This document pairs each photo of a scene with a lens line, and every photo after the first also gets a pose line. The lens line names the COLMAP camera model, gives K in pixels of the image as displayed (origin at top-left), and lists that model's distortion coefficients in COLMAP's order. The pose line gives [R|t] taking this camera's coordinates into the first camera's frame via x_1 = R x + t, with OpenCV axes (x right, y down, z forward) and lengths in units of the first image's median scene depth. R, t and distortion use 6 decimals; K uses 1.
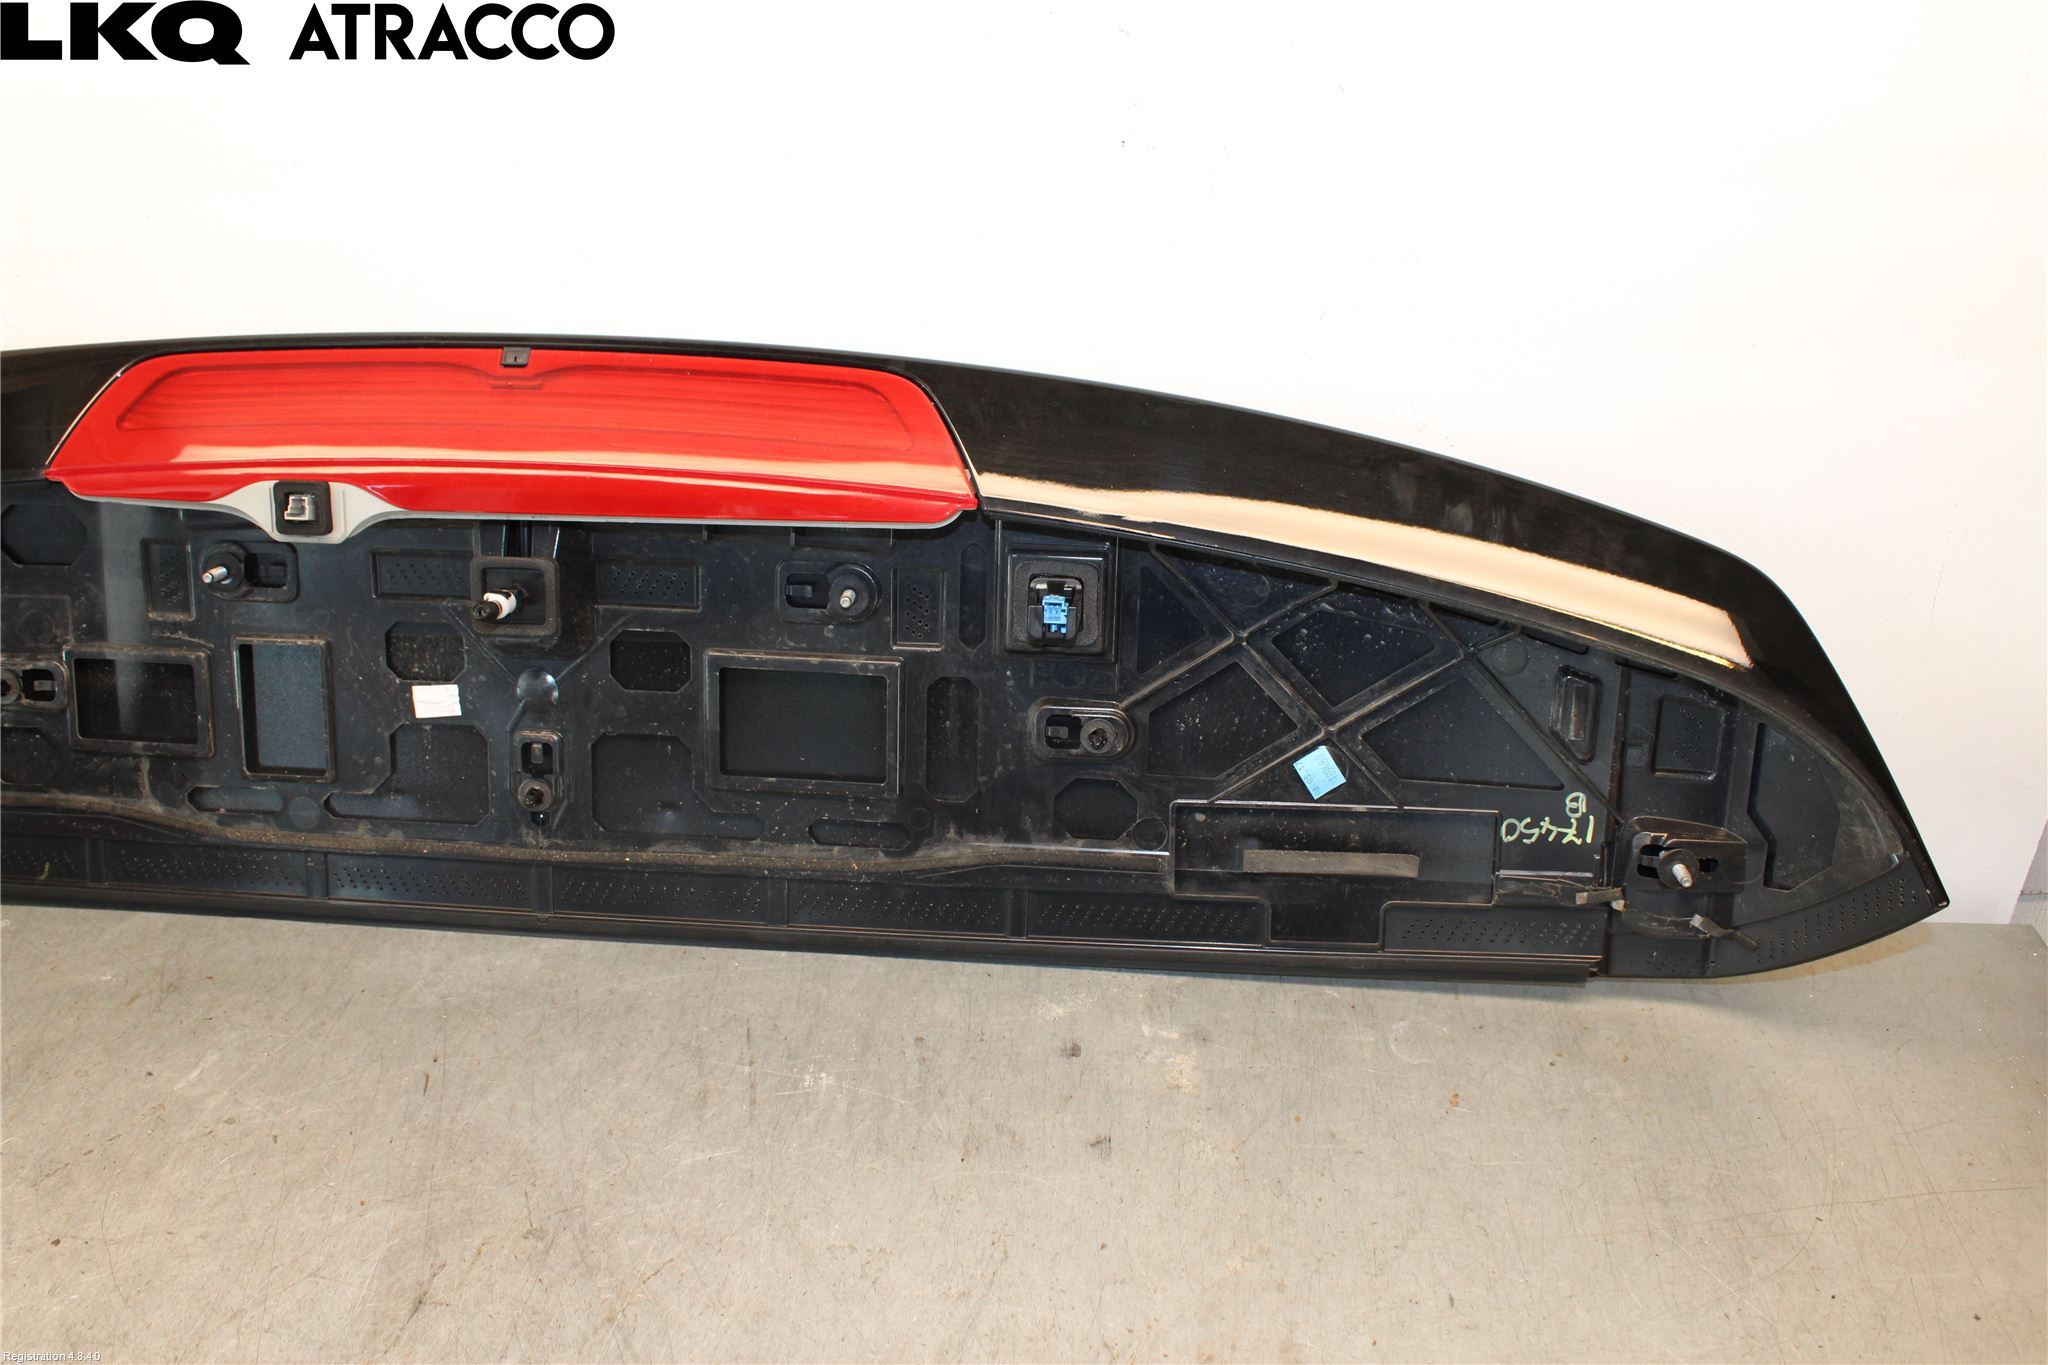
lens RADIAL K [[1809.2, 0, 1020.0], [0, 1809.2, 685.6], [0, 0, 1]] dist [-0.153767, 0.145217]
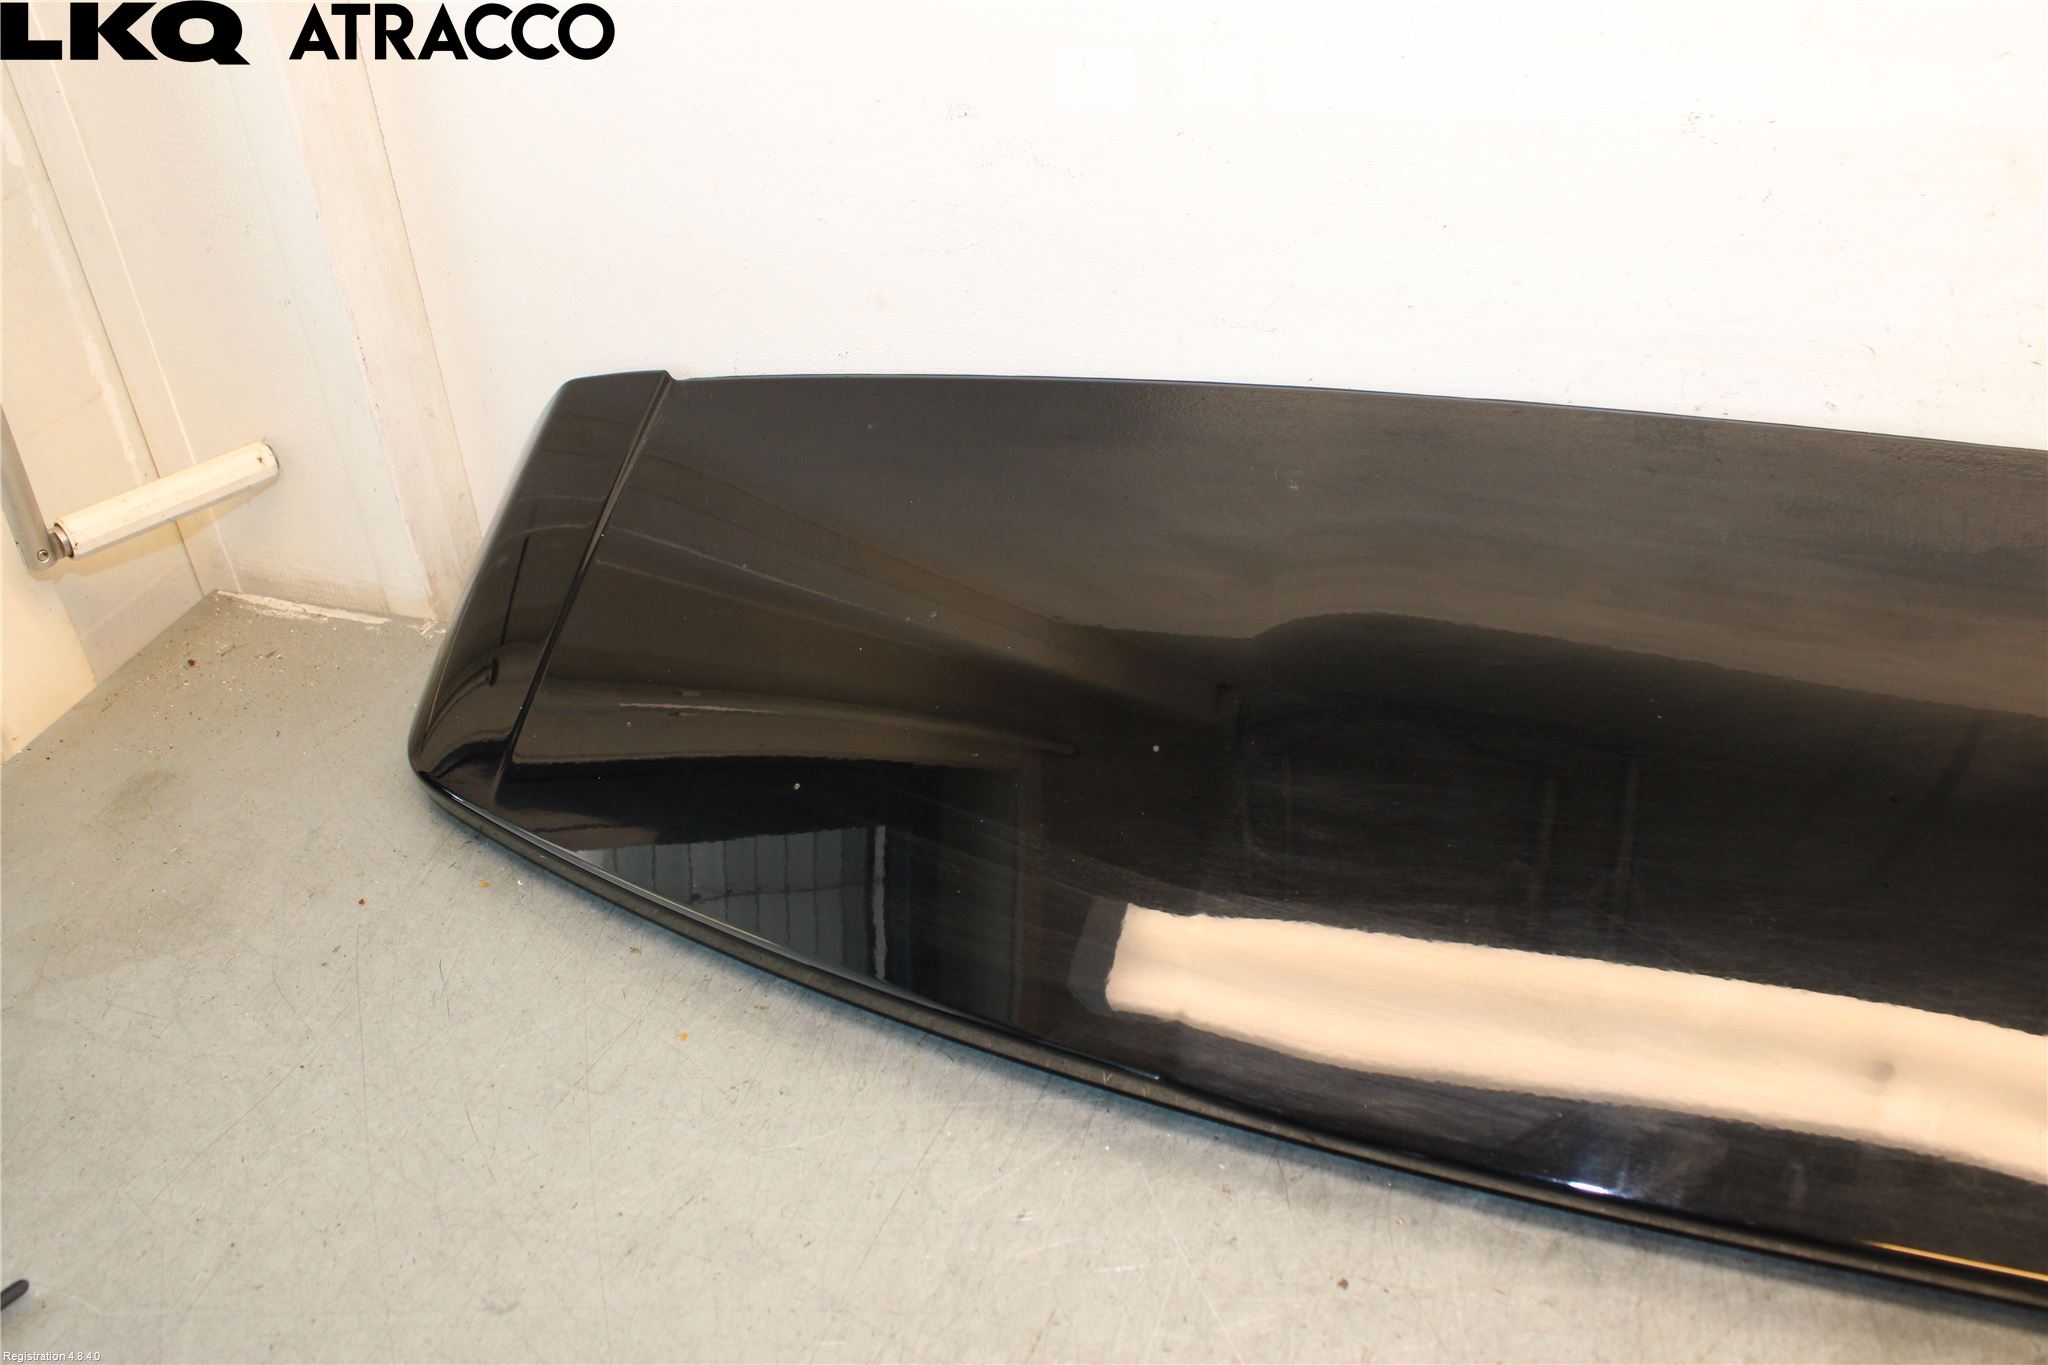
lens RADIAL K [[1809.2, 0, 1021.9], [0, 1809.2, 691.3], [0, 0, 1]] dist [-0.153767, 0.145217]
pose [[0.962885, 0.088980, -0.254825, -0.464182], [-0.067481, 0.993477, 0.091919, 0.014446], [0.261342, -0.071312, 0.962609, 0.244202]]
